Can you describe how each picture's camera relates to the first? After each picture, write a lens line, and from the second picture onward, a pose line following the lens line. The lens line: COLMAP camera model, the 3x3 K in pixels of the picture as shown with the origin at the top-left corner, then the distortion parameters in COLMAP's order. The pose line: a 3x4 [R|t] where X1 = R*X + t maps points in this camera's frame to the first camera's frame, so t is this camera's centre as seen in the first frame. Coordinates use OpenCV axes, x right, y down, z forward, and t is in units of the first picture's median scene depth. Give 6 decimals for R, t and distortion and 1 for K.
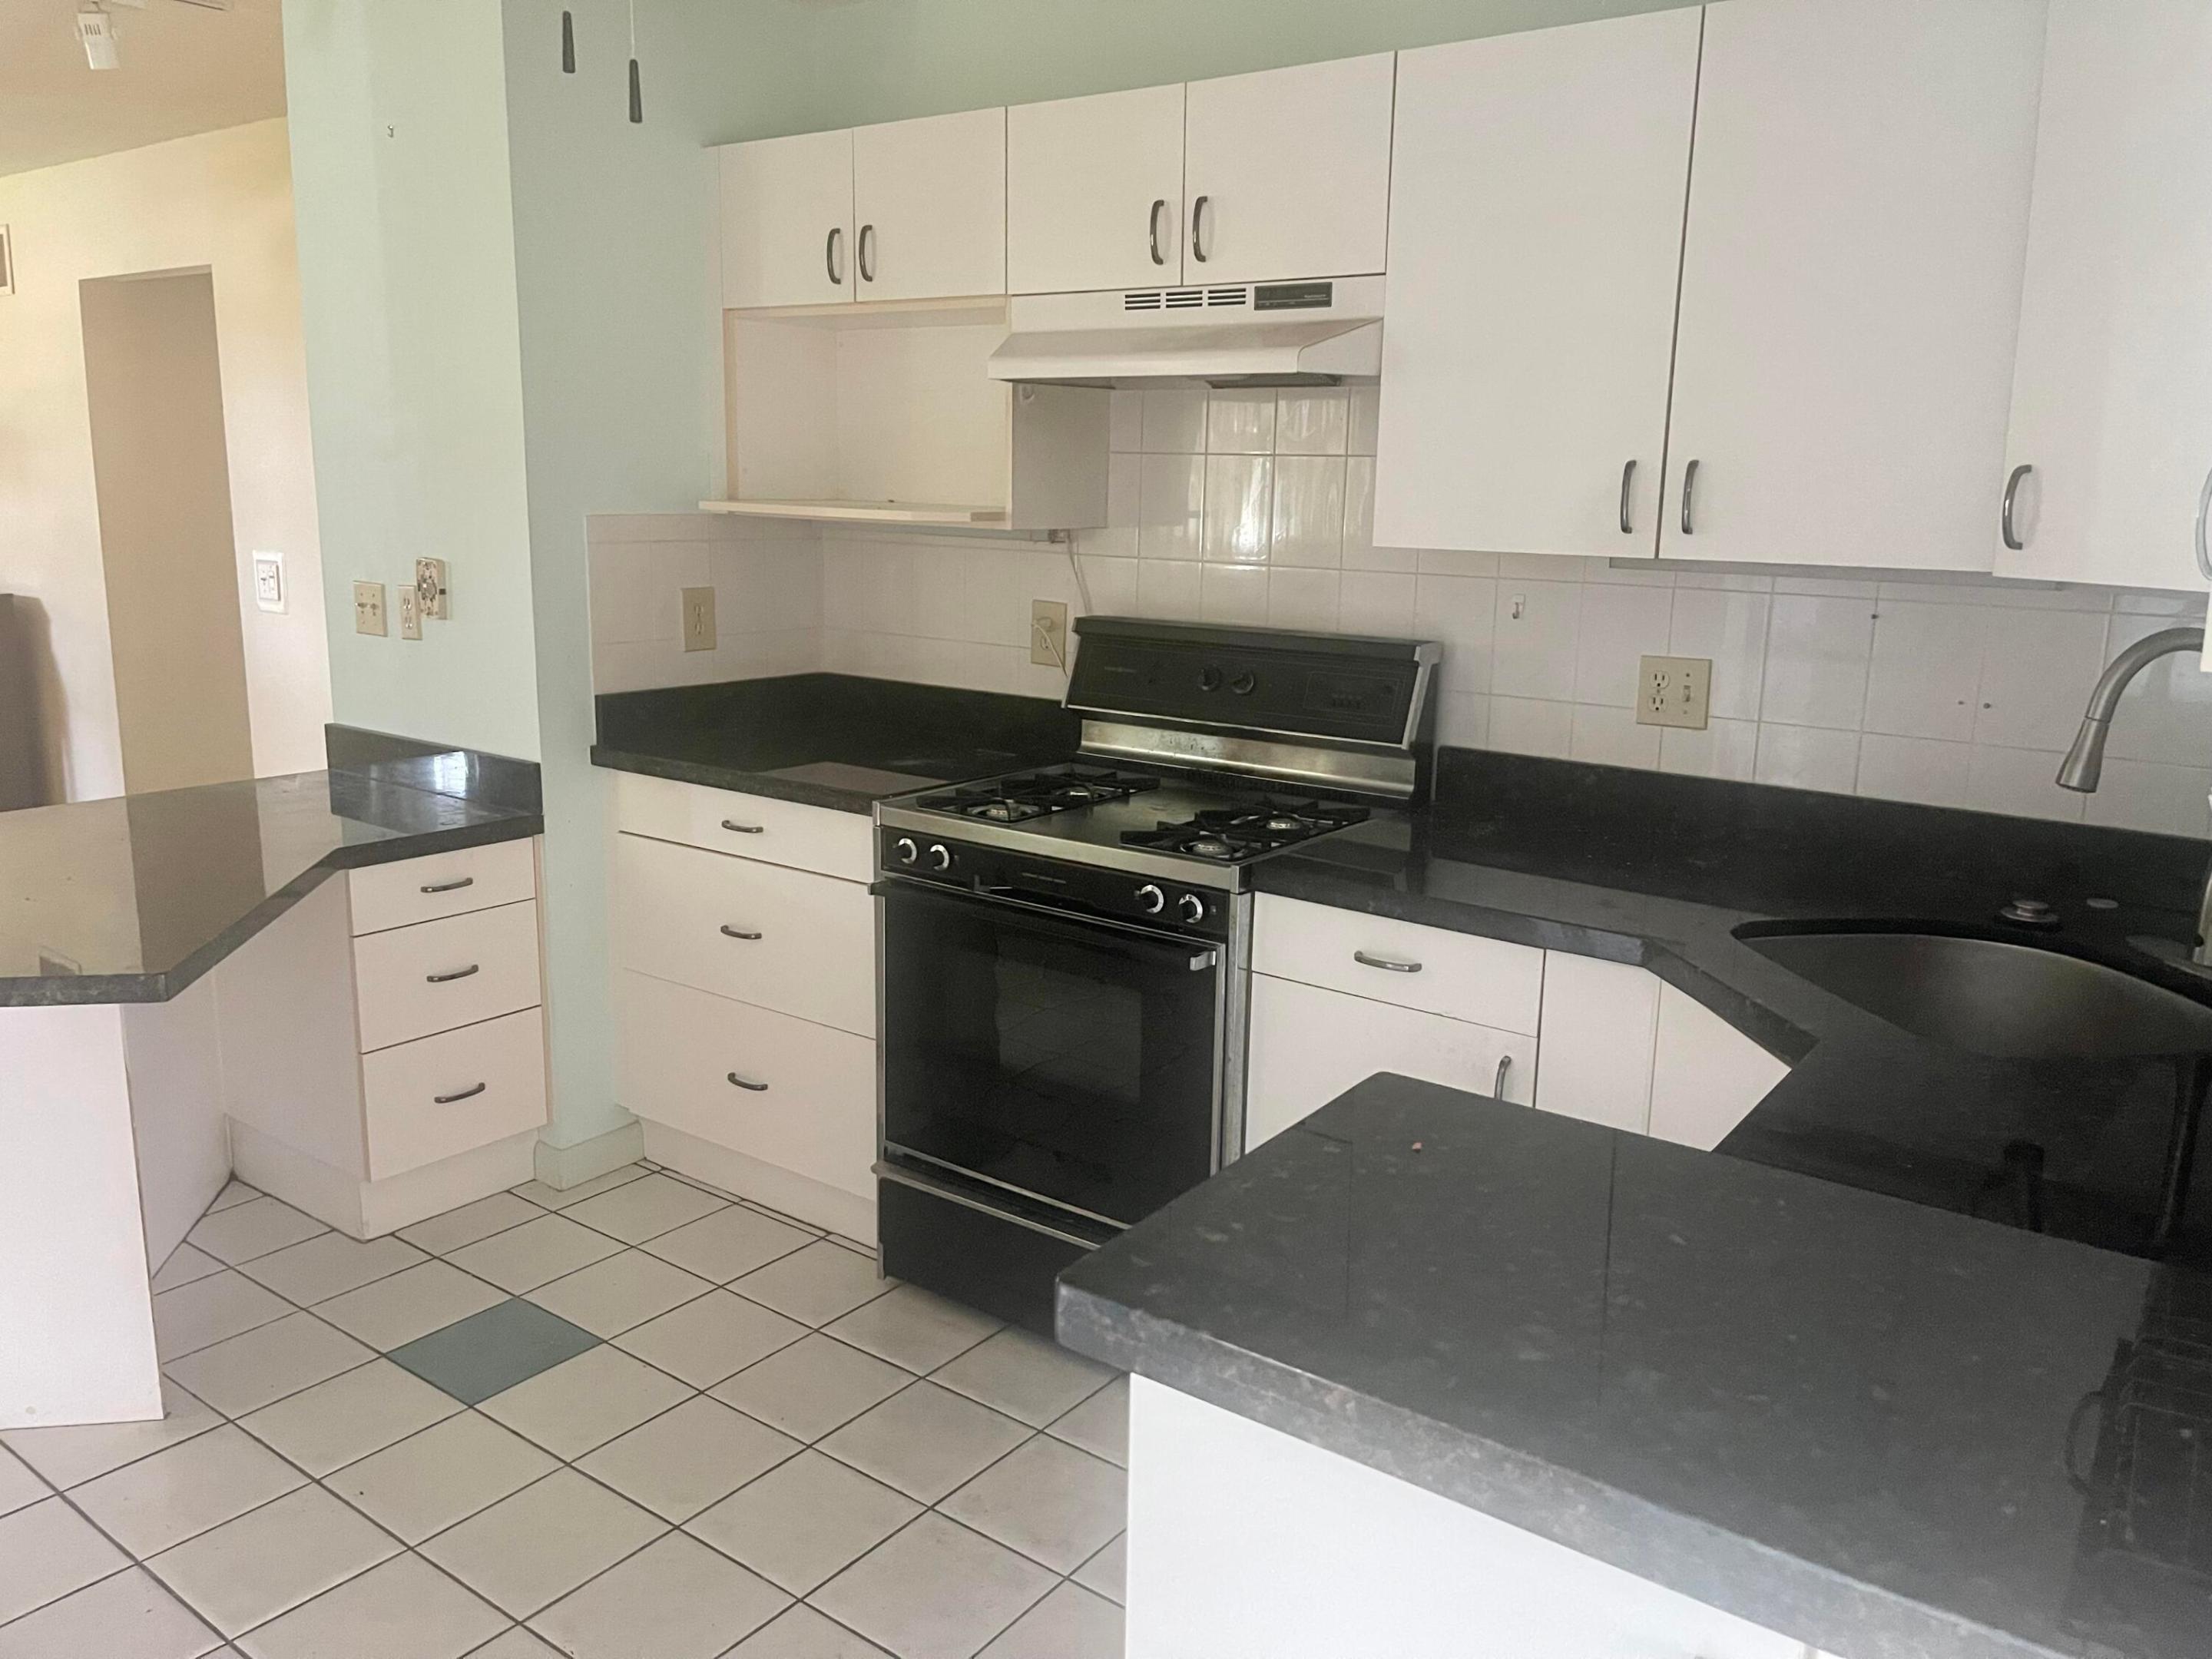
lens RADIAL K [[1686.8, 0, 1107.0], [0, 1686.8, 819.0], [0, 0, 1]] dist [0.026177, -0.025224]
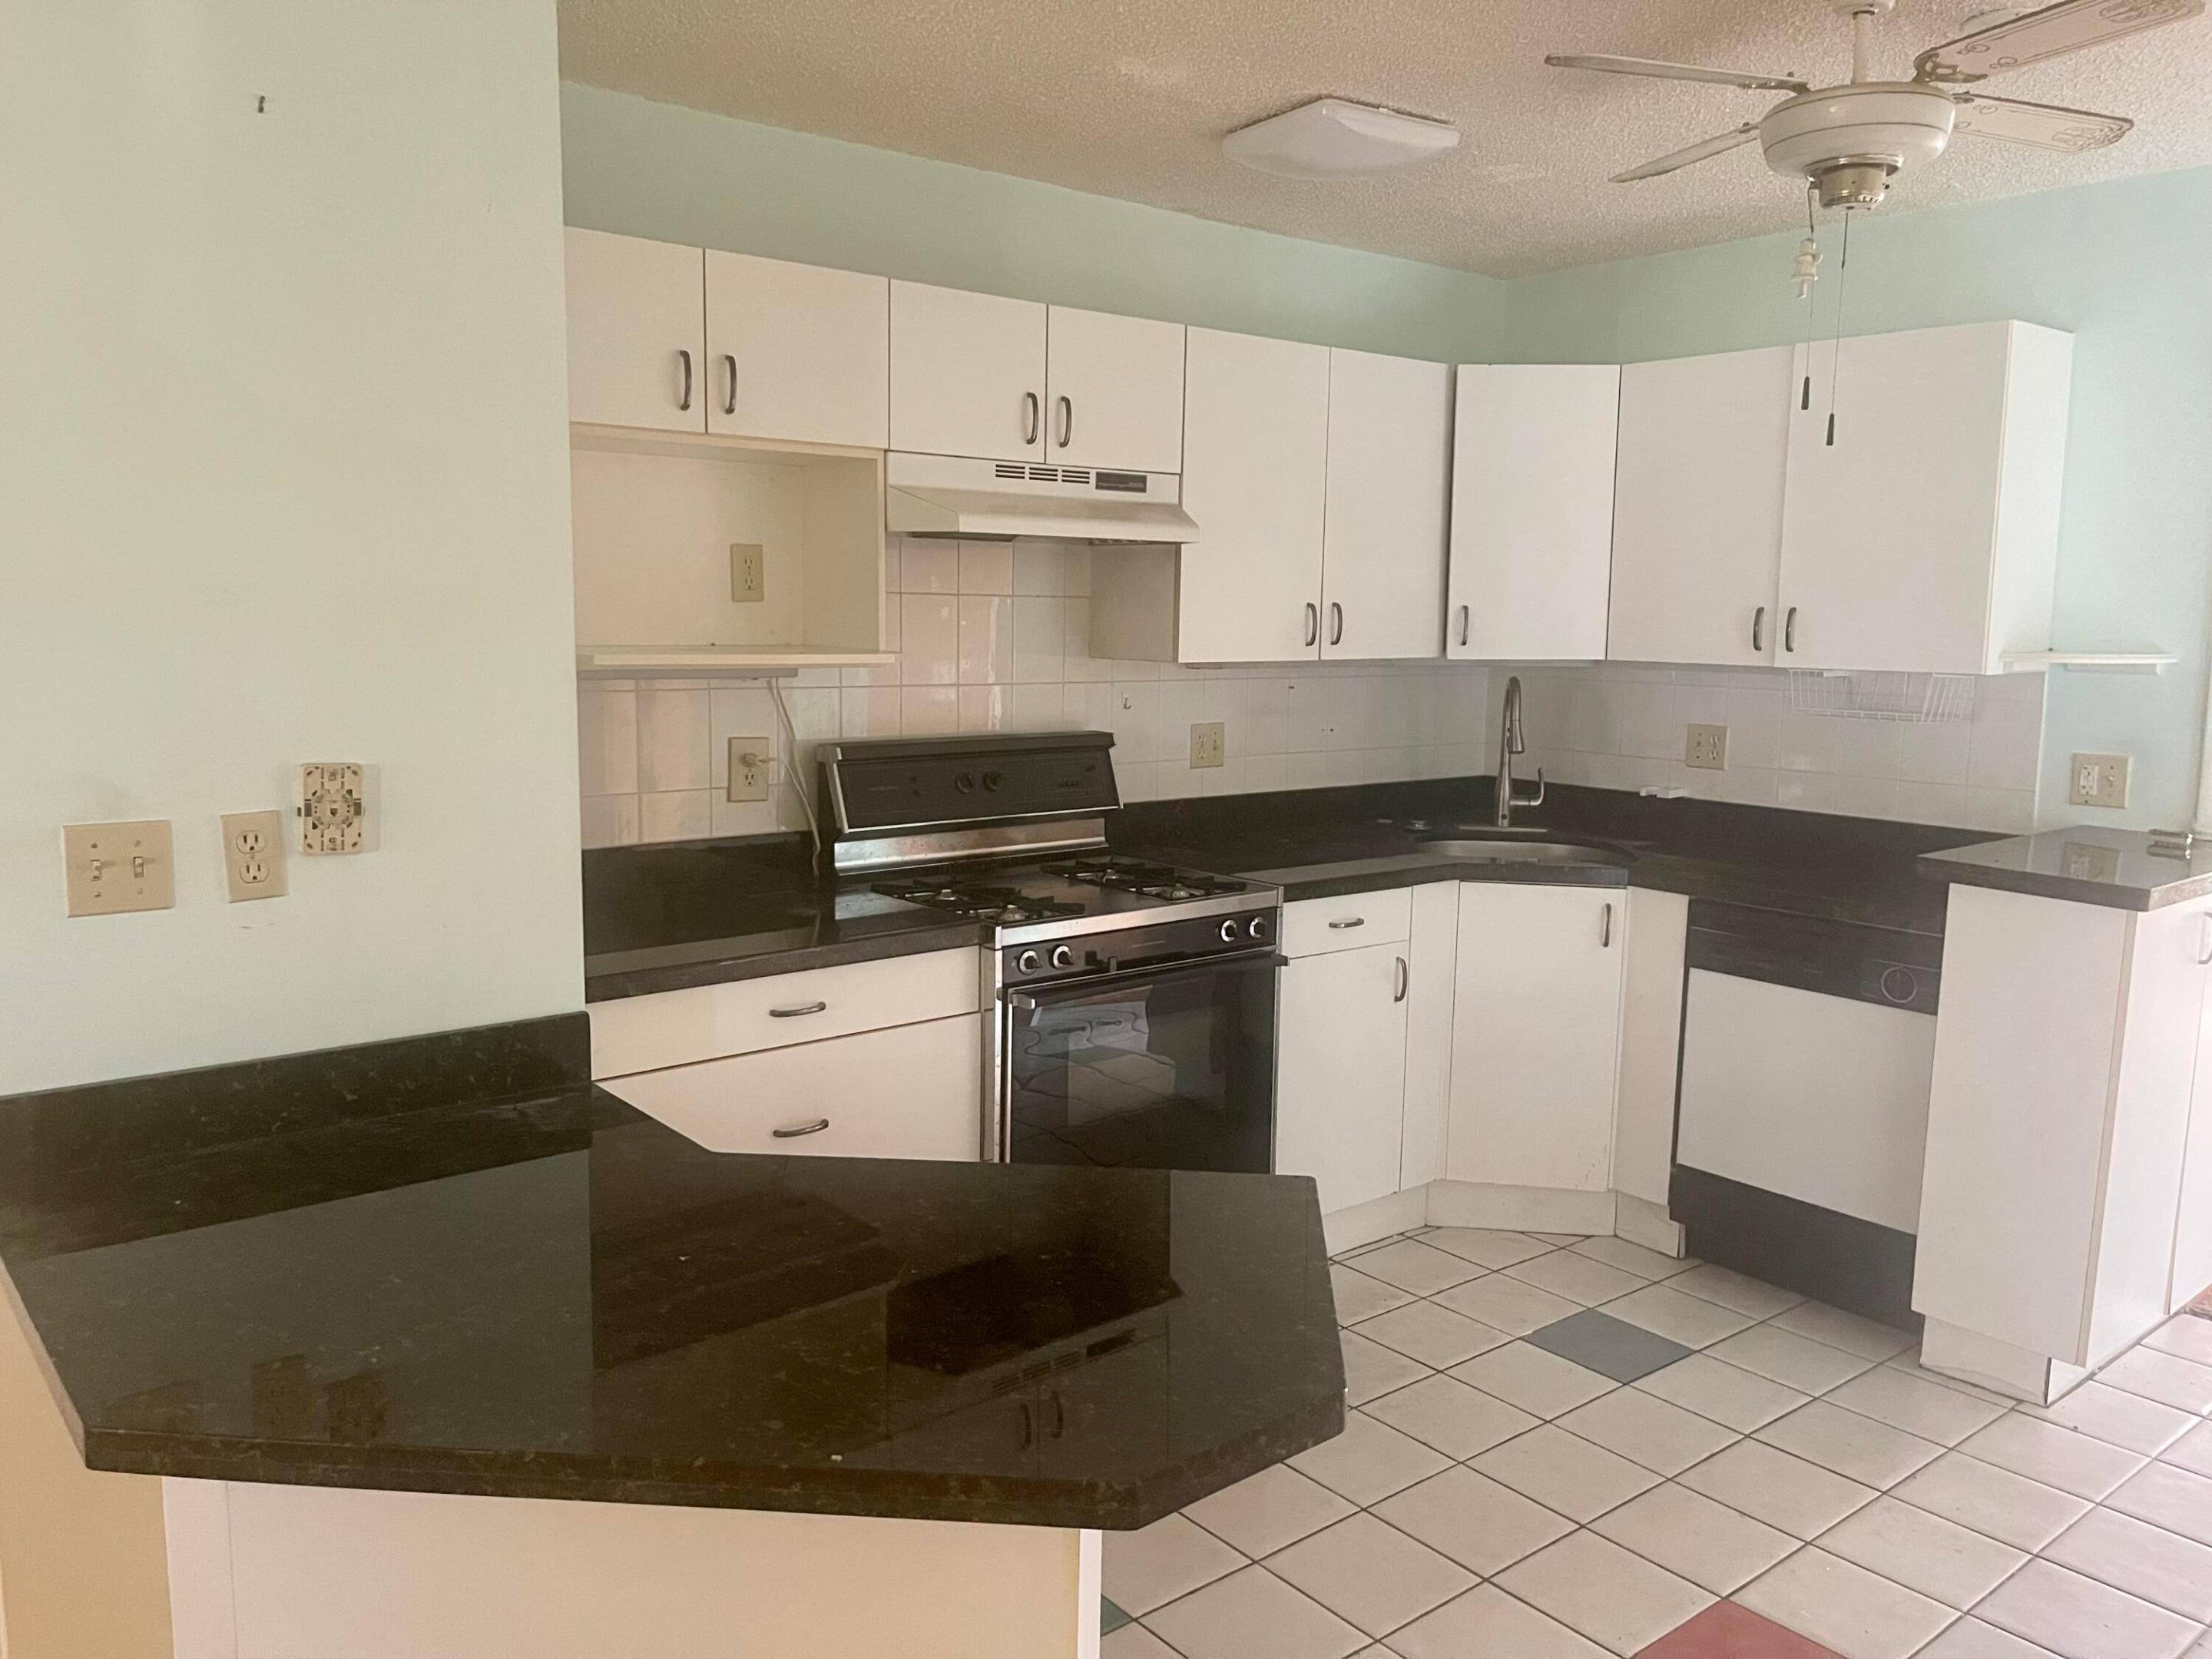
lens RADIAL K [[1686.8, 0, 1093.3], [0, 1686.8, 835.2], [0, 0, 1]] dist [0.026177, -0.025224]
pose [[0.235156, -0.148725, 0.960512, -1.116241], [0.184893, 0.977024, 0.106015, -0.164920], [-0.954210, 0.152662, 0.257251, 0.653570]]
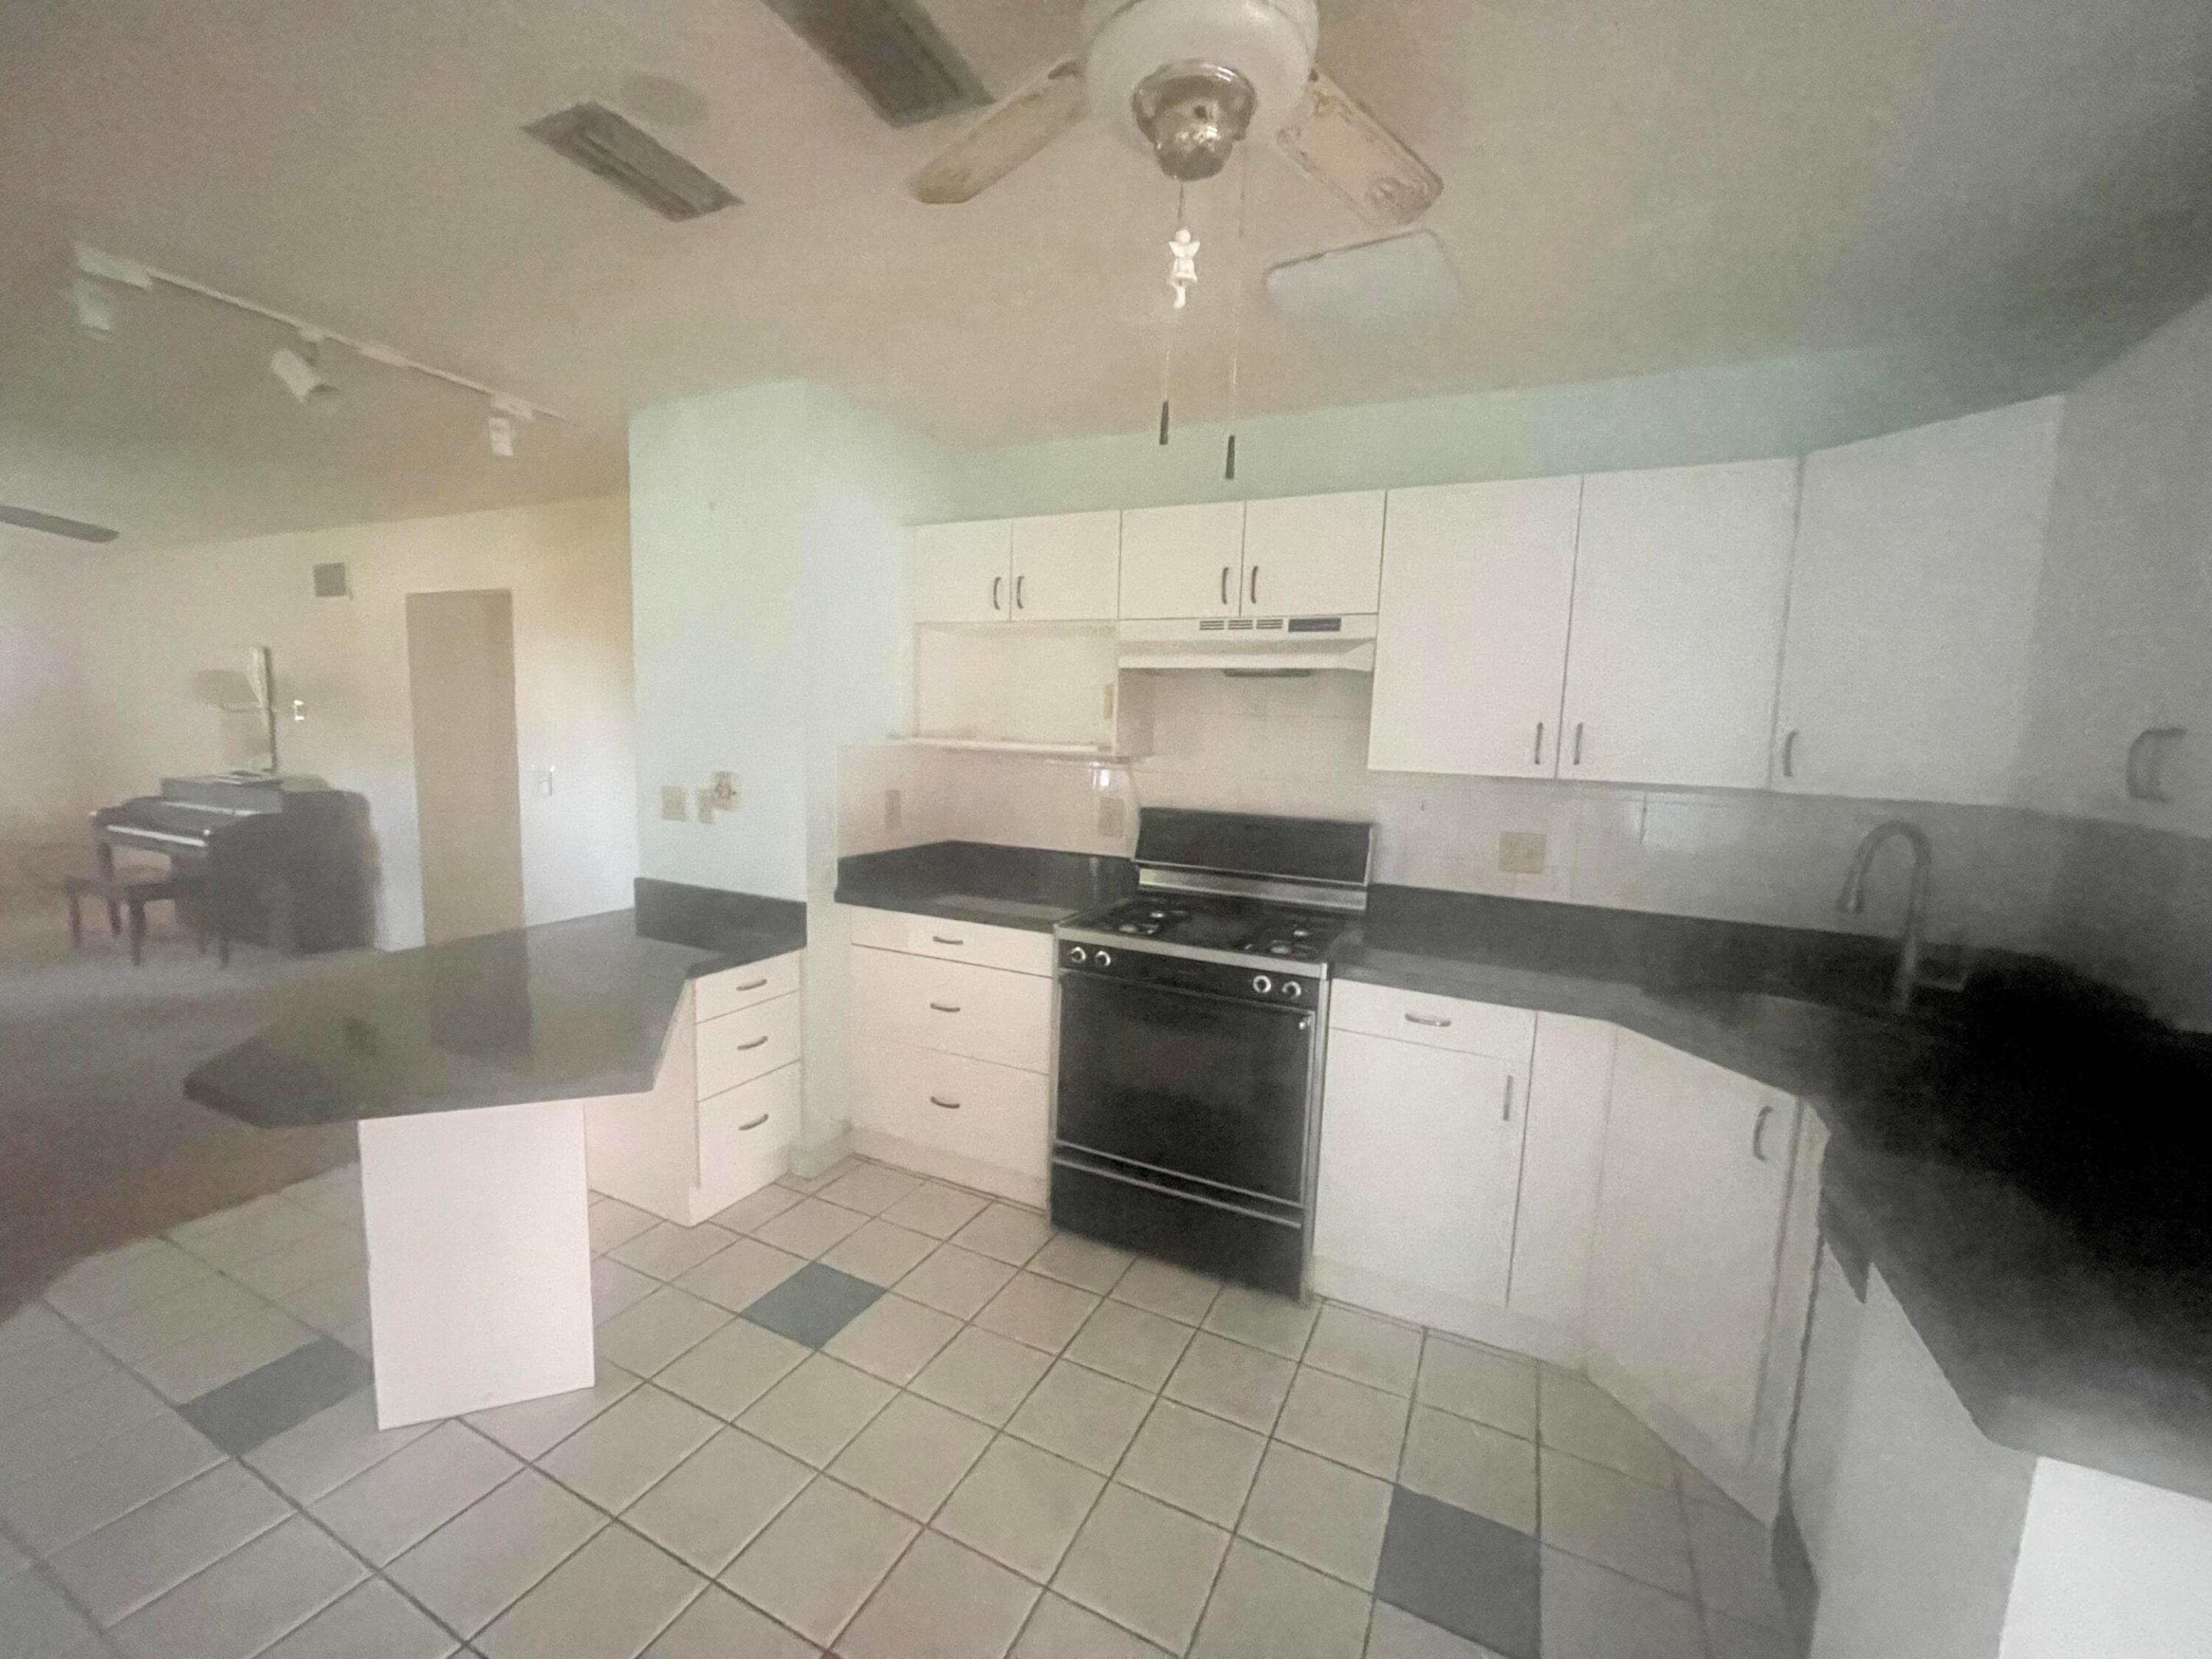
lens RADIAL K [[900.0, 0, 1102.5], [0, 900.0, 834.1], [0, 0, 1]] dist [0.001627, -0.000172]
pose [[0.982332, -0.008316, 0.186961, -0.249045], [0.022800, 0.996888, -0.075457, -0.030393], [-0.185752, 0.078386, 0.979465, 0.147069]]
